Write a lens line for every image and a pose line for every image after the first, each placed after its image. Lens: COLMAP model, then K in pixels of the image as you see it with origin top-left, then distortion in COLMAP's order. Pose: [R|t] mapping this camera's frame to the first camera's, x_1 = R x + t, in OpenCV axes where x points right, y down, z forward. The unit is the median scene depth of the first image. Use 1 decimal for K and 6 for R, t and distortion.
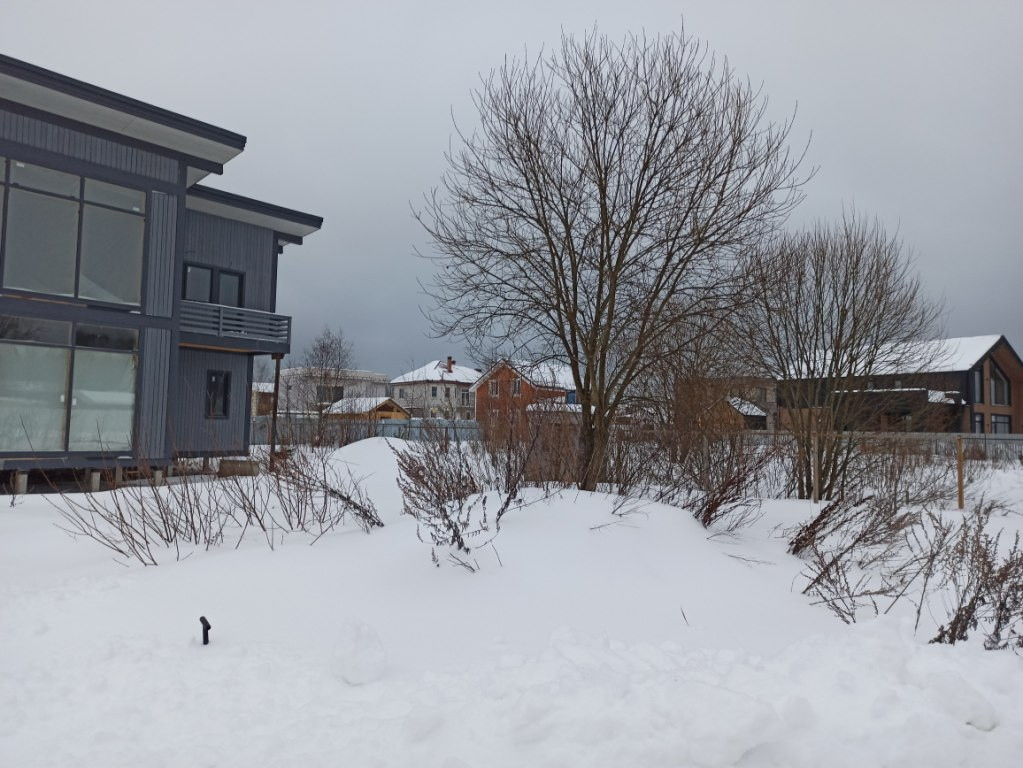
lens RADIAL K [[745.3, 0, 511.1], [0, 745.3, 384.8], [0, 0, 1]] dist [0.044450, -0.022304]
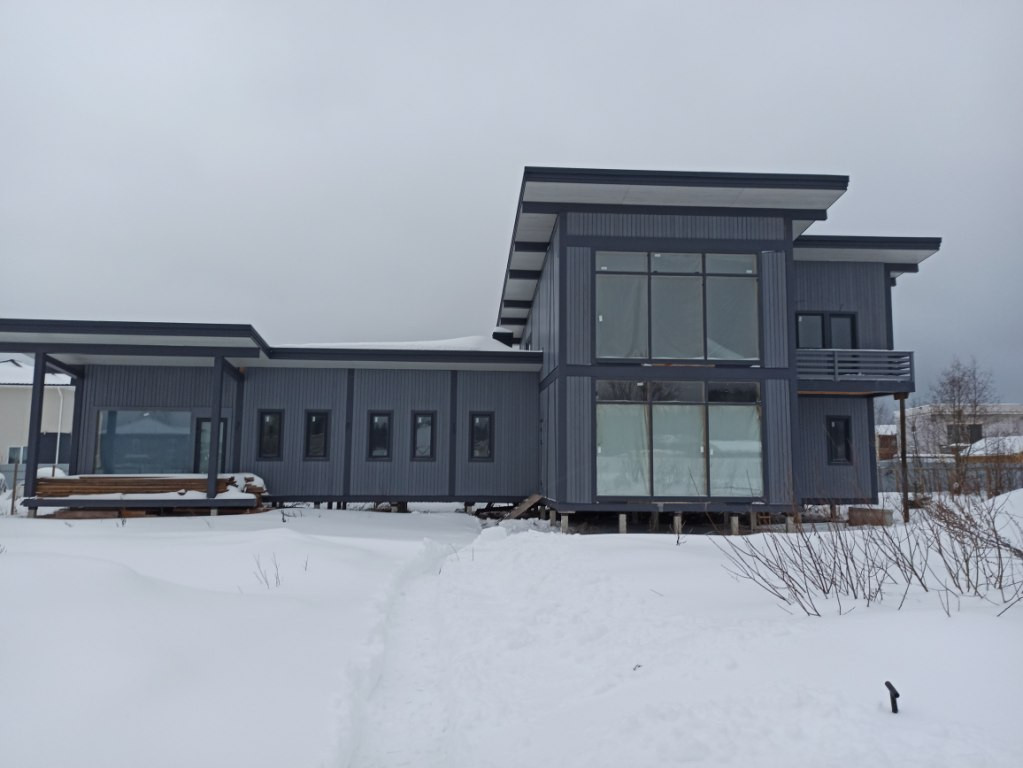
lens RADIAL K [[745.3, 0, 510.0], [0, 745.3, 383.8], [0, 0, 1]] dist [0.044450, -0.022304]
pose [[0.711095, -0.096524, -0.696438, -0.008703], [0.053365, 0.995084, -0.083428, -0.001605], [0.701067, 0.022160, 0.712751, -0.002300]]
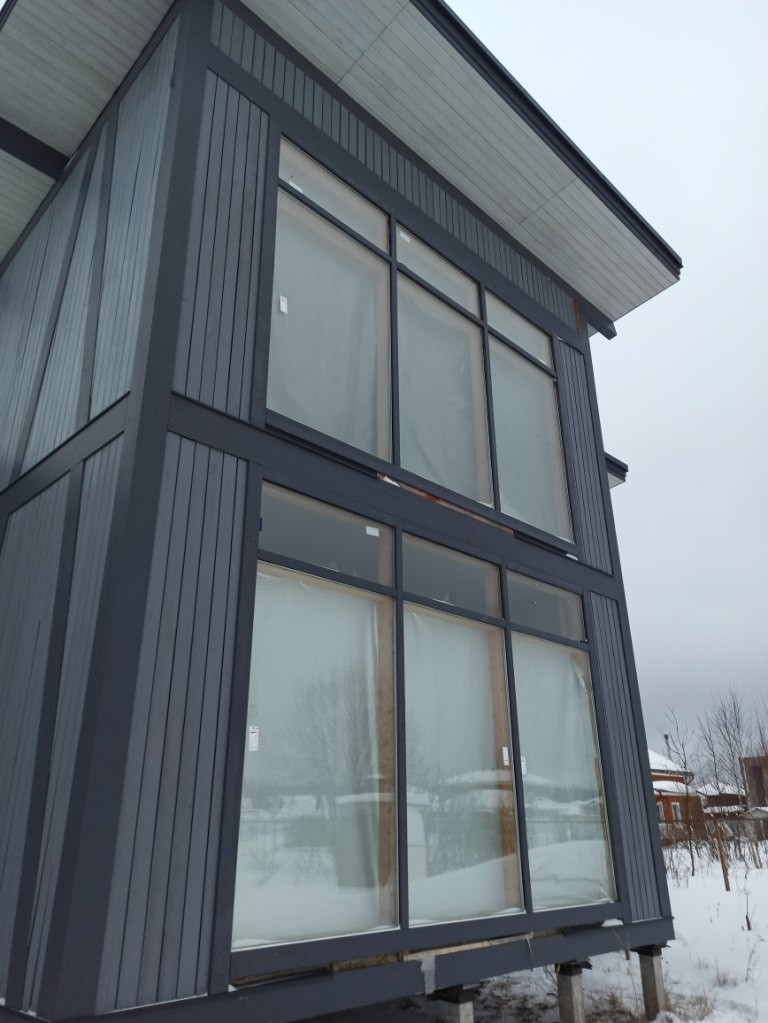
lens RADIAL K [[745.3, 0, 381.3], [0, 745.3, 510.1], [0, 0, 1]] dist [0.044450, -0.022304]
pose [[0.996693, -0.067220, -0.045647, -0.607155], [0.047253, 0.936530, -0.347388, 0.029128], [0.066101, 0.344082, 0.936610, 0.576018]]
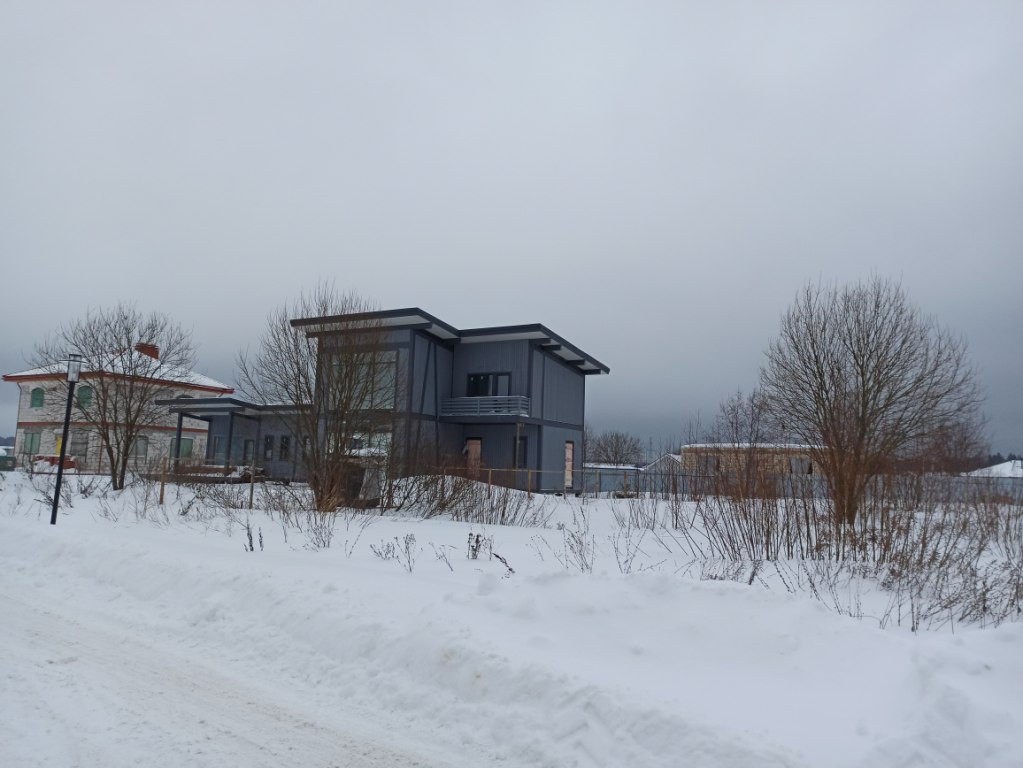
lens RADIAL K [[745.3, 0, 512.1], [0, 745.3, 382.4], [0, 0, 1]] dist [0.044450, -0.022304]
pose [[0.220685, -0.145054, -0.964498, 1.507387], [0.023252, 0.989381, -0.143476, 0.122837], [0.975068, 0.009237, 0.221714, 0.877494]]
